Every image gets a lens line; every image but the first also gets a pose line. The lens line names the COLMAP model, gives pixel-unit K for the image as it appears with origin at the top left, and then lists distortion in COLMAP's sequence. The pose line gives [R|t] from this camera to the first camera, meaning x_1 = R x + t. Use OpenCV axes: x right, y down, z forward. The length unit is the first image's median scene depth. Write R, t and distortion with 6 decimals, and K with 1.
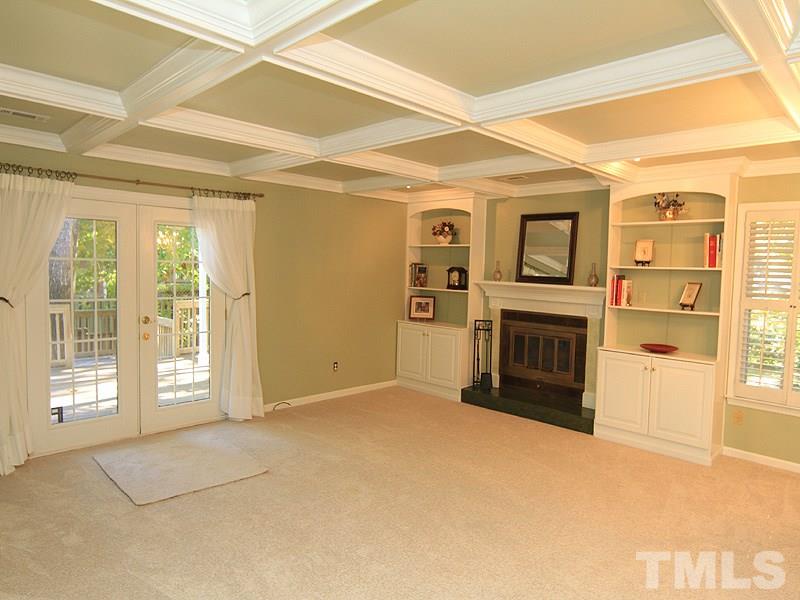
lens RADIAL K [[512.1, 0, 400.0], [0, 512.1, 300.0], [0, 0, 1]] dist [-0.007042, -0.000205]
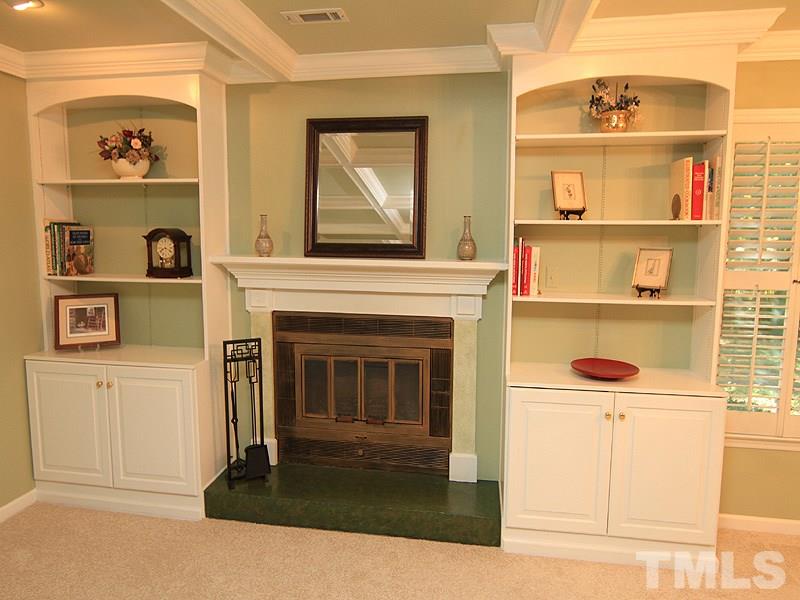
lens RADIAL K [[509.5, 0, 398.5], [0, 509.5, 289.4], [0, 0, 1]] dist [-0.012451, -0.000732]
pose [[0.818225, -0.082627, 0.568930, 0.017909], [0.053803, 0.996280, 0.067314, -0.032669], [-0.572375, -0.024468, 0.819627, 0.557188]]
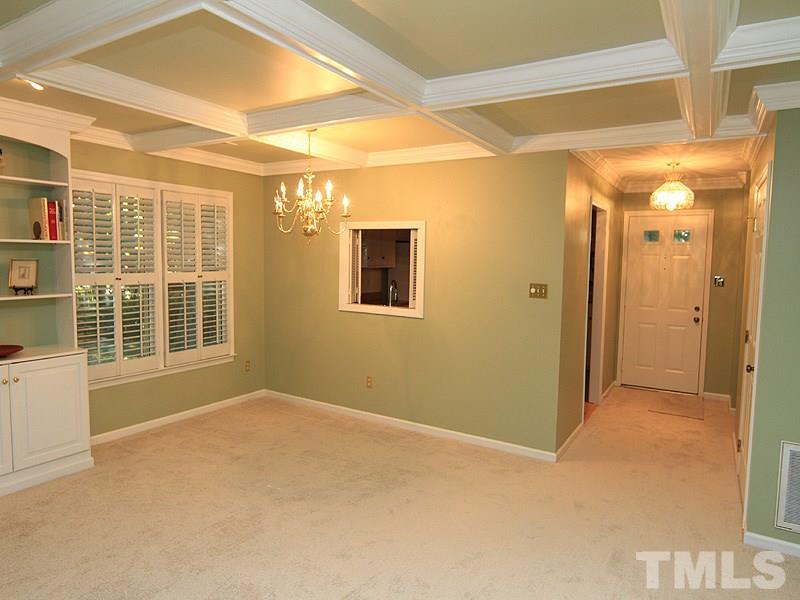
lens RADIAL K [[512.1, 0, 400.0], [0, 512.1, 300.0], [0, 0, 1]] dist [-0.007042, -0.000205]
pose [[-0.224140, -0.111984, 0.968102, -0.252665], [0.038323, 0.991595, 0.123574, -0.036503], [-0.973803, 0.064799, -0.217964, 0.486577]]
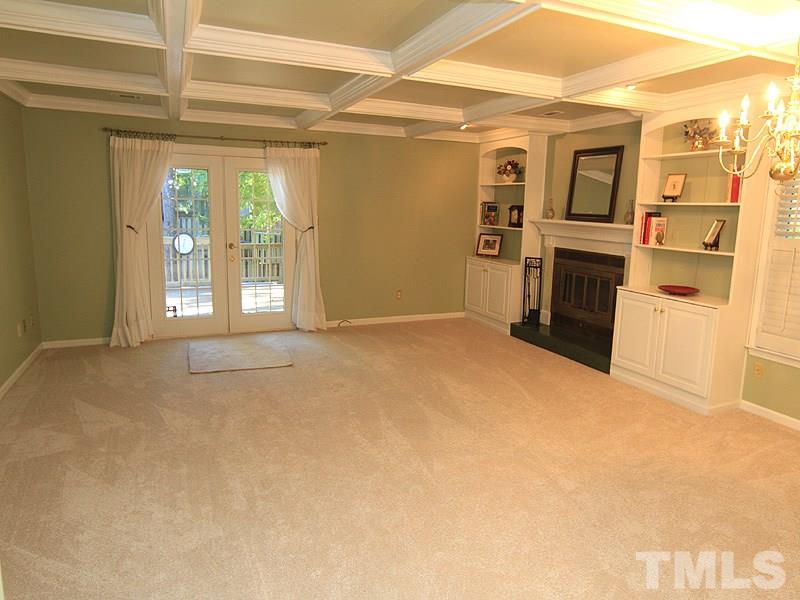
lens RADIAL K [[513.5, 0, 399.9], [0, 513.5, 290.1], [0, 0, 1]] dist [-0.007720, -0.001125]
pose [[0.928574, 0.056405, -0.366837, 0.307952], [-0.023368, 0.995308, 0.093888, 0.014671], [0.370411, -0.078610, 0.925535, -0.049571]]
